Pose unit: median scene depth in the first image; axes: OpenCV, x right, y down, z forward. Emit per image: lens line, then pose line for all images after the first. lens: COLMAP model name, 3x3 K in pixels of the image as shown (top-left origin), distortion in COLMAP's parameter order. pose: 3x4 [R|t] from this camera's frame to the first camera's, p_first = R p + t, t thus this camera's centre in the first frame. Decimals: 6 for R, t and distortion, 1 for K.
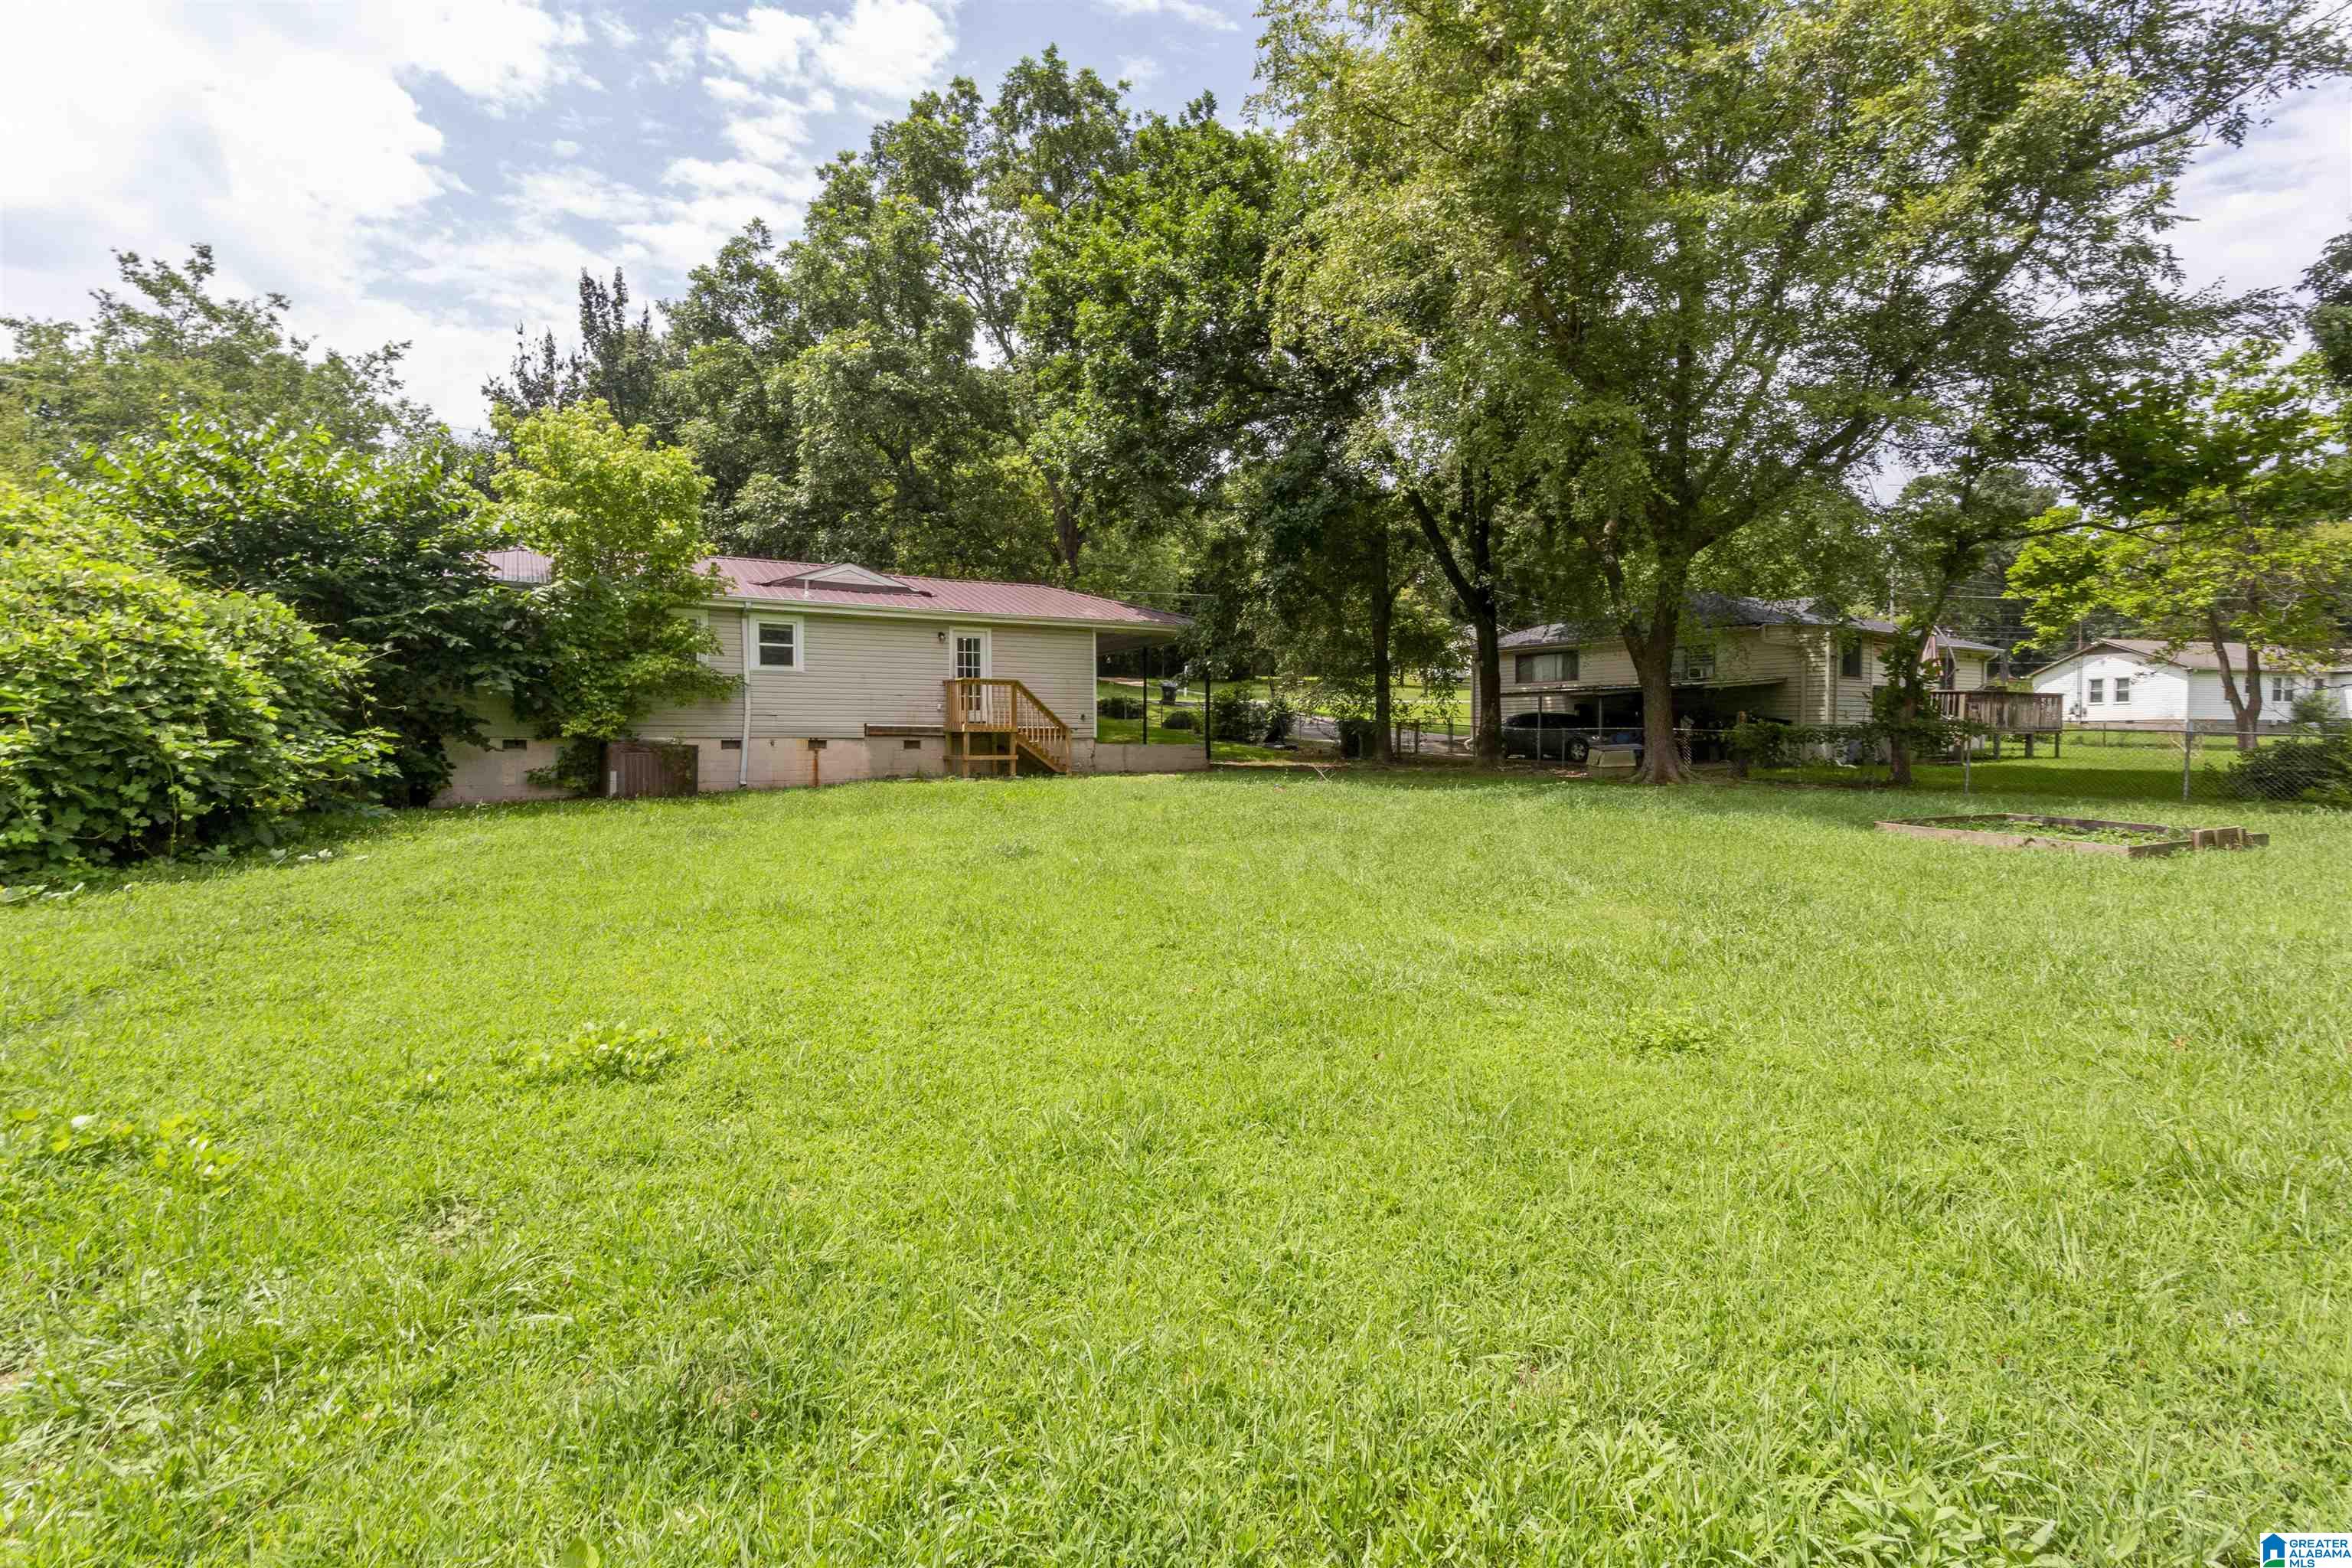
lens RADIAL K [[1119.2, 0, 1163.0], [0, 1119.2, 769.5], [0, 0, 1]] dist [0.000209, 0.002046]
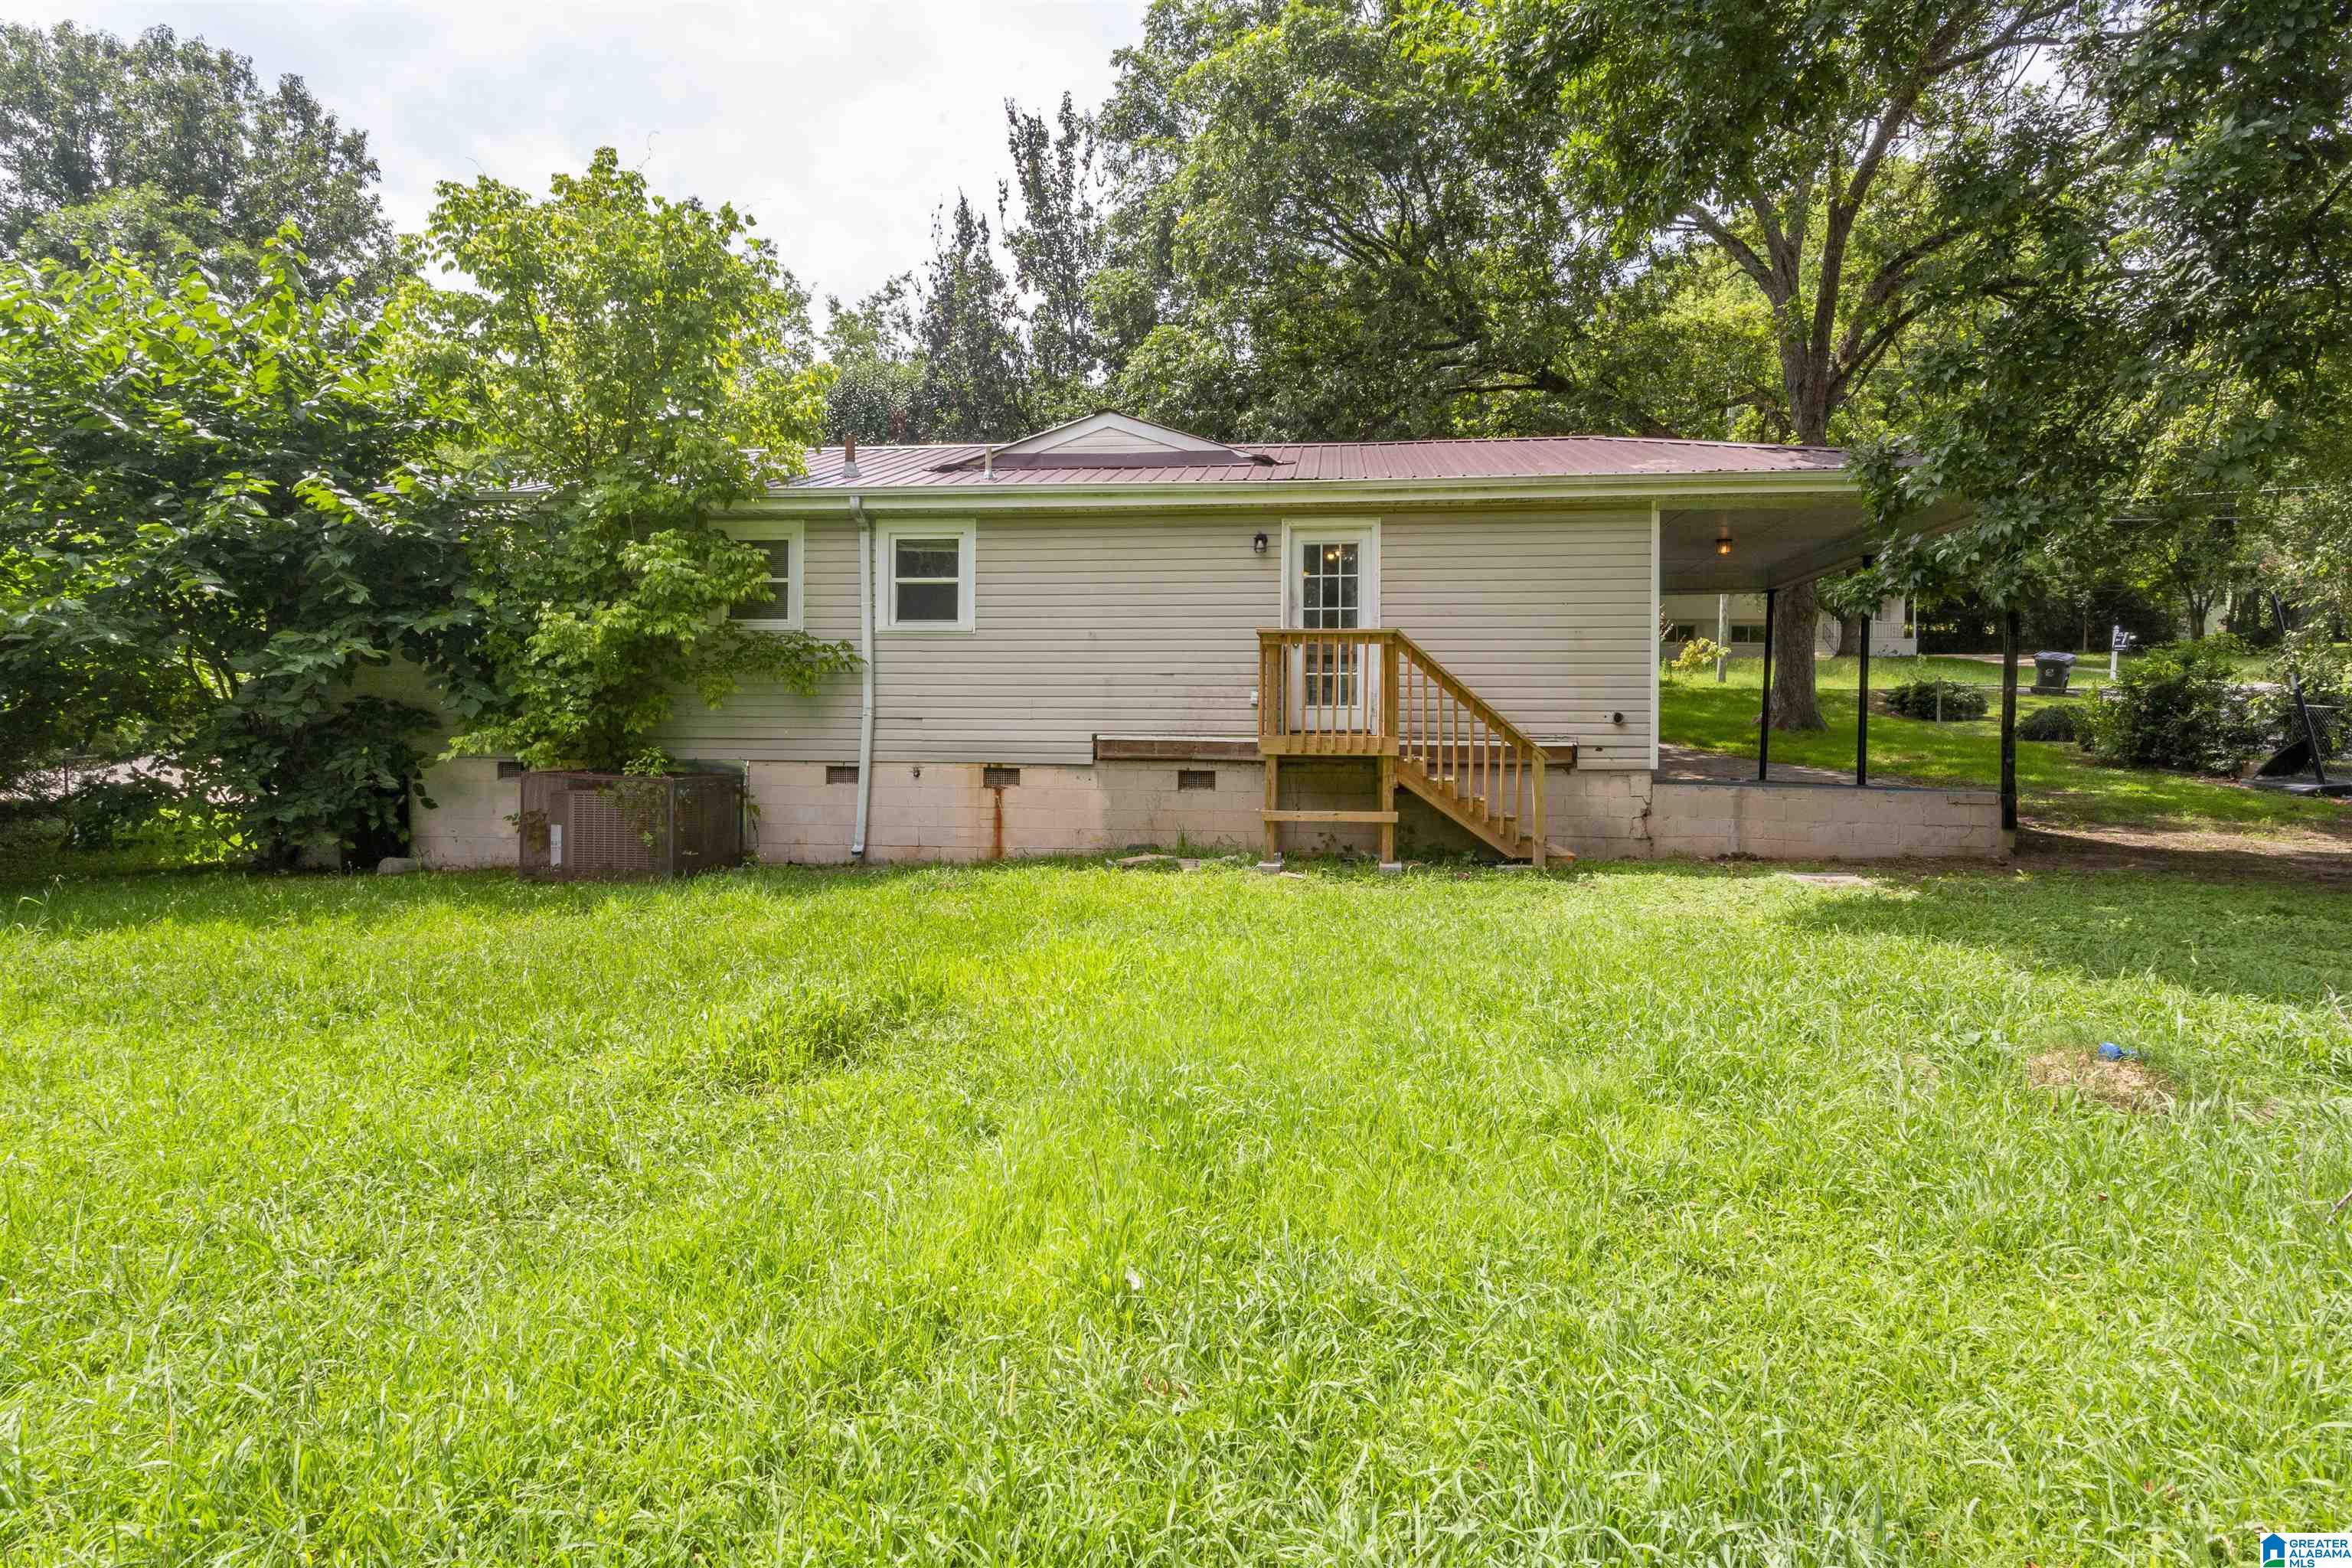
lens RADIAL K [[1237.7, 0, 1170.4], [0, 1237.7, 765.9], [0, 0, 1]] dist [-0.001635, 0.000080]
pose [[0.788288, 0.019676, -0.614992, 0.082842], [-0.024777, 0.999693, 0.000226, -0.027624], [0.614808, 0.015060, 0.788533, 0.581479]]
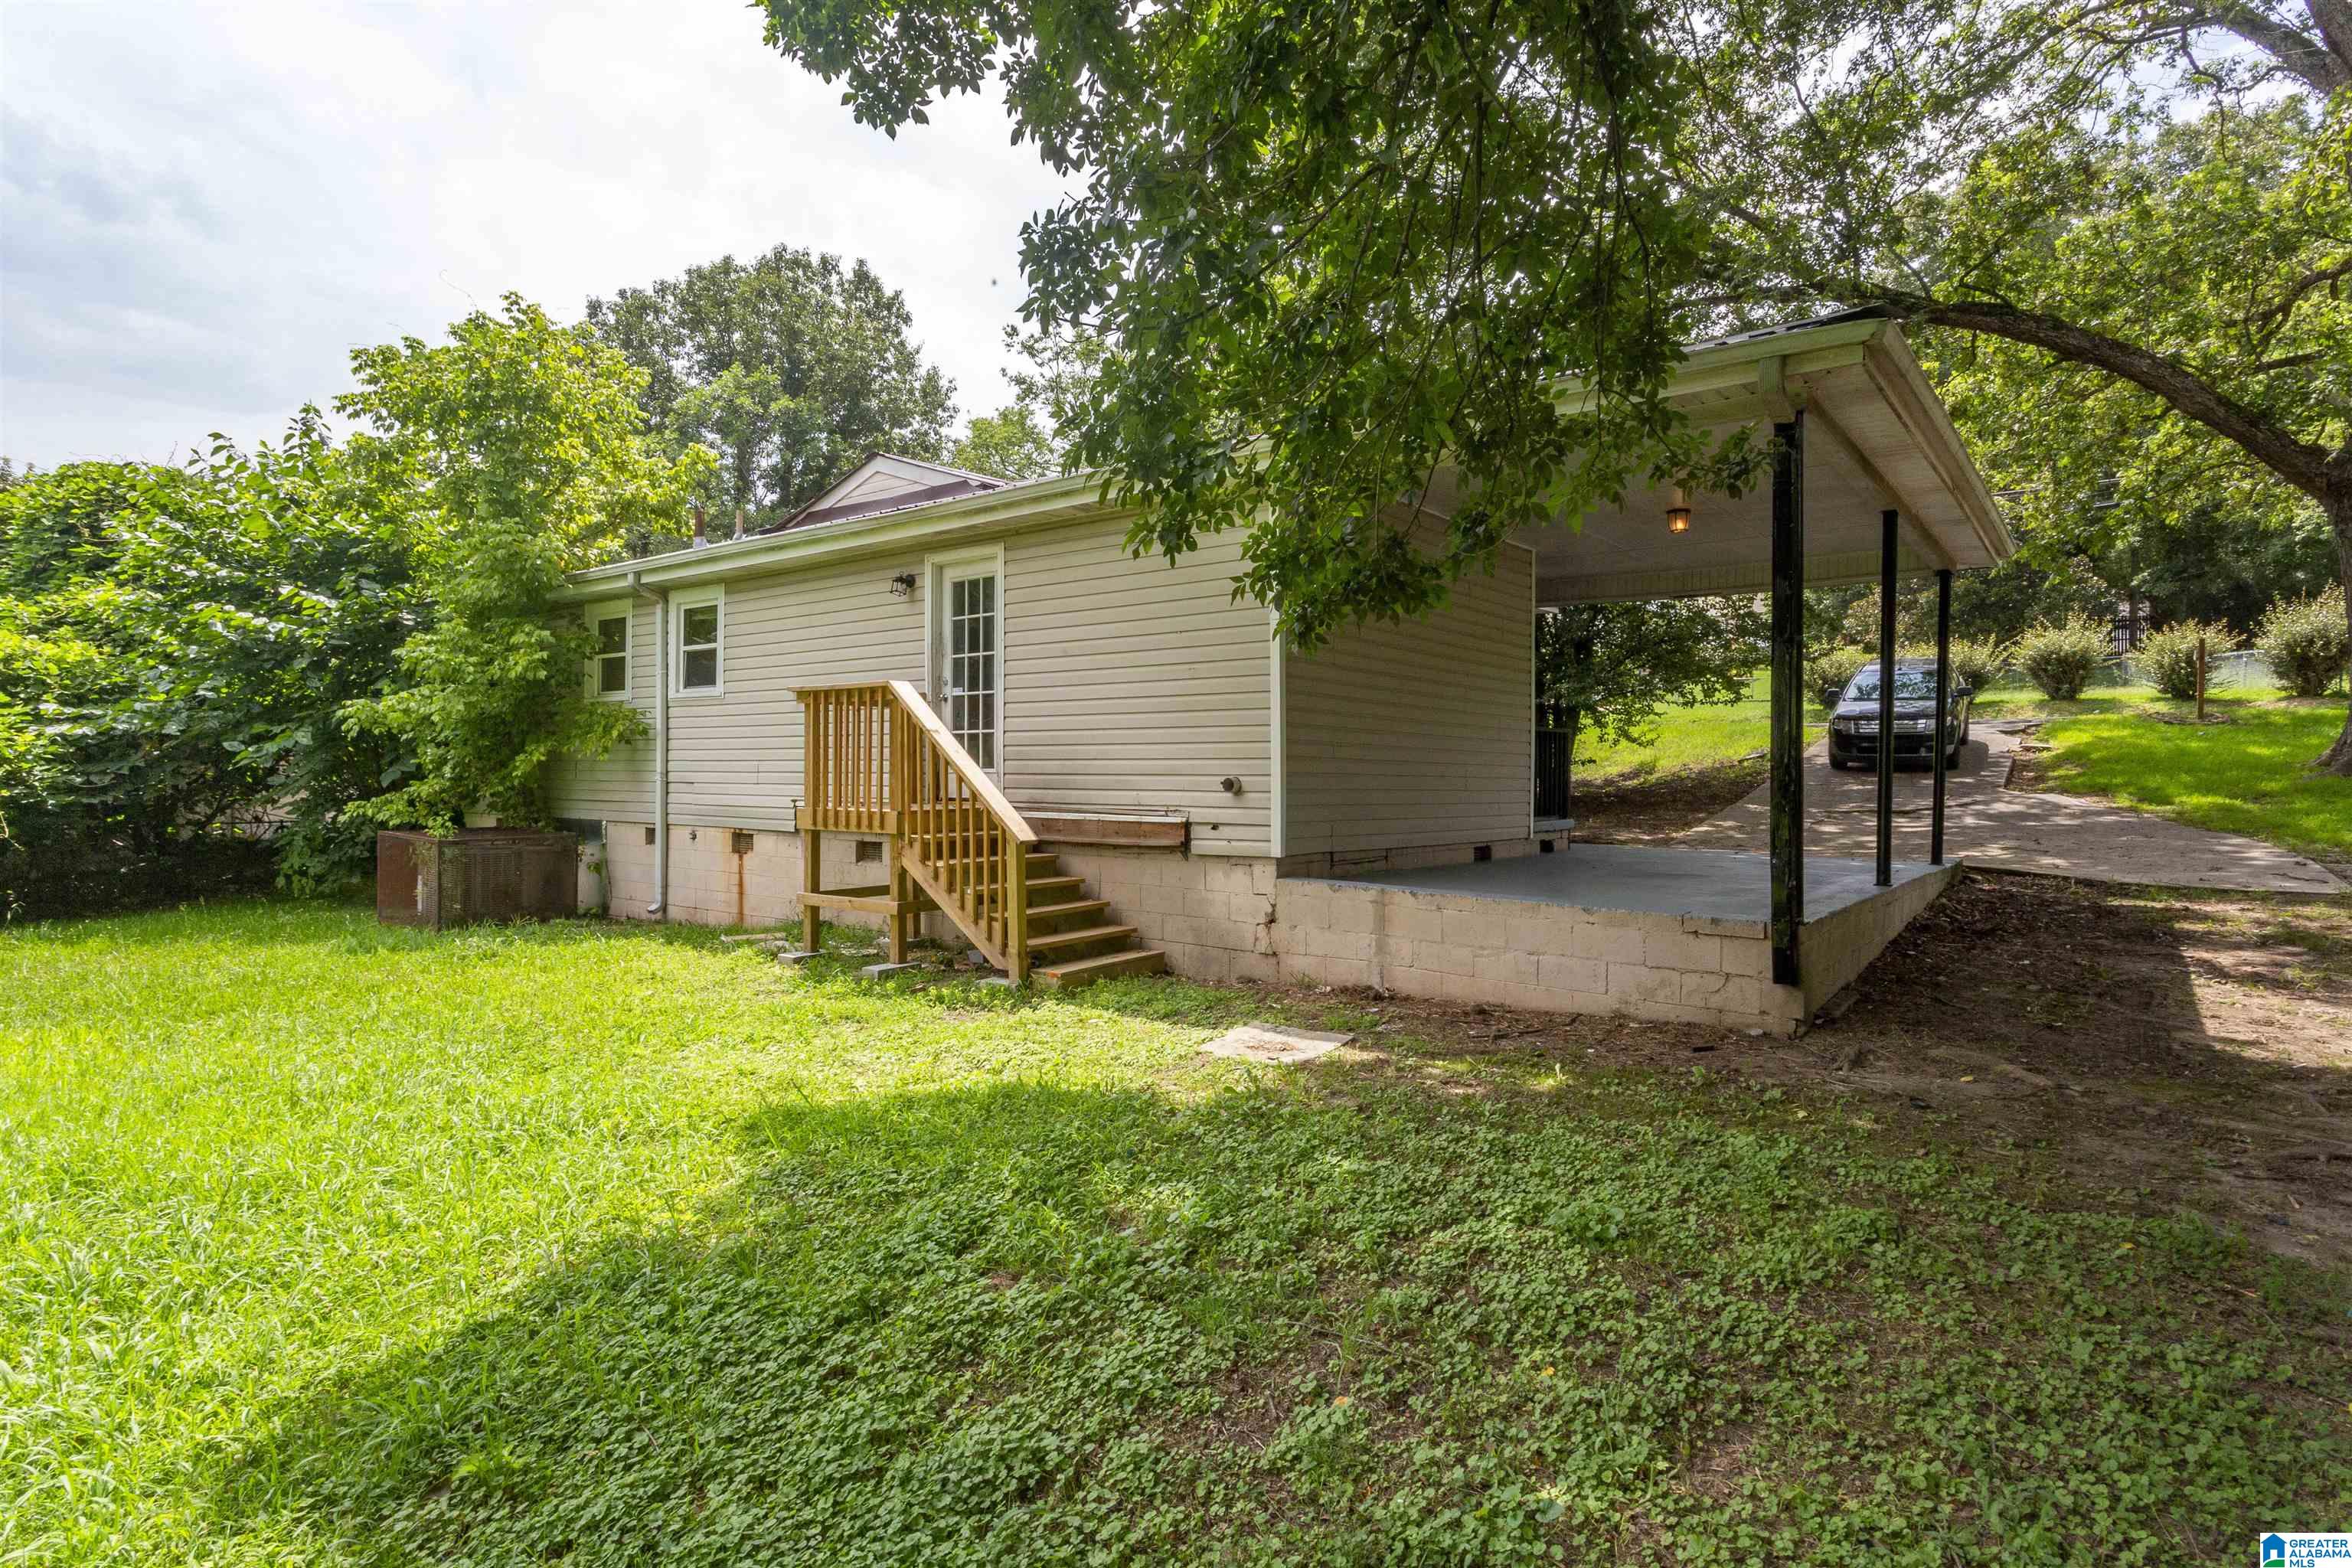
lens RADIAL K [[1237.7, 0, 1170.4], [0, 1237.7, 765.9], [0, 0, 1]] dist [-0.001635, 0.000080]
pose [[0.359738, -0.006547, -0.933030, 0.245471], [-0.032583, 0.999277, -0.019574, -0.048586], [0.932484, 0.037443, 0.359265, 0.928433]]
